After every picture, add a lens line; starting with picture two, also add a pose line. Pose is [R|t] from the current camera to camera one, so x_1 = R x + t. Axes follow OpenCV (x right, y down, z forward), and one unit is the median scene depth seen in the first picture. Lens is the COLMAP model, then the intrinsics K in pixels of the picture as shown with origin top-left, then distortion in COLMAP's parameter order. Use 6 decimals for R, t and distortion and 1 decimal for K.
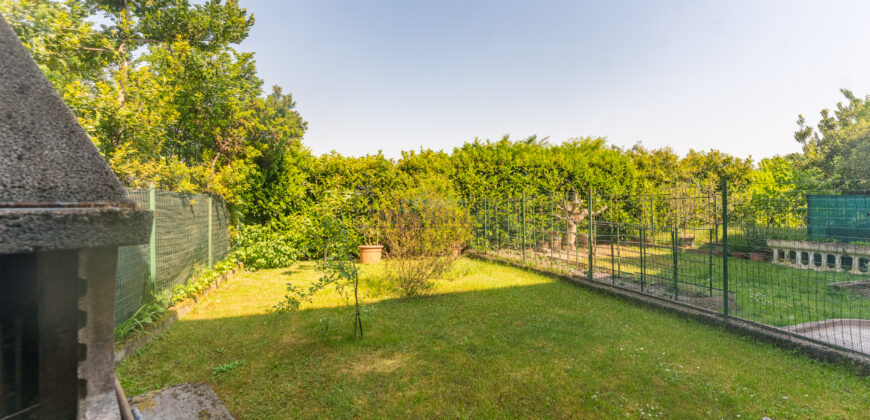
lens RADIAL K [[342.3, 0, 435.8], [0, 342.3, 206.8], [0, 0, 1]] dist [0.001149, -0.000507]
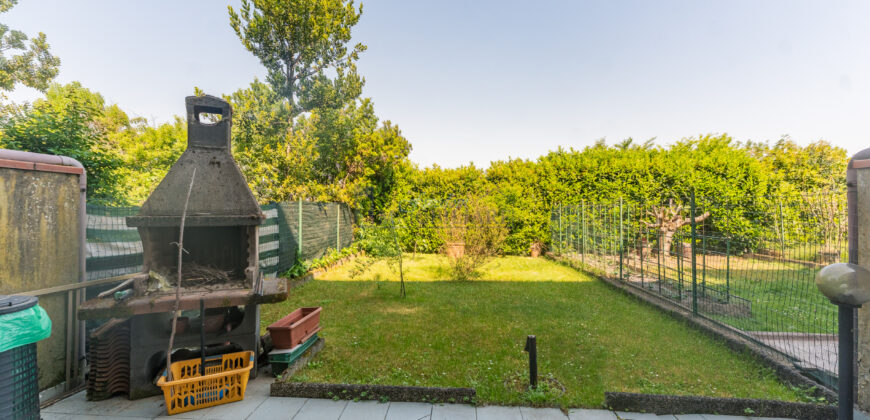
lens RADIAL K [[342.3, 0, 435.3], [0, 342.3, 211.7], [0, 0, 1]] dist [0.001149, -0.000507]
pose [[0.922655, 0.011370, -0.385460, 0.193643], [-0.008976, 0.999928, 0.008008, -0.007389], [0.385523, -0.003928, 0.922690, -0.140238]]
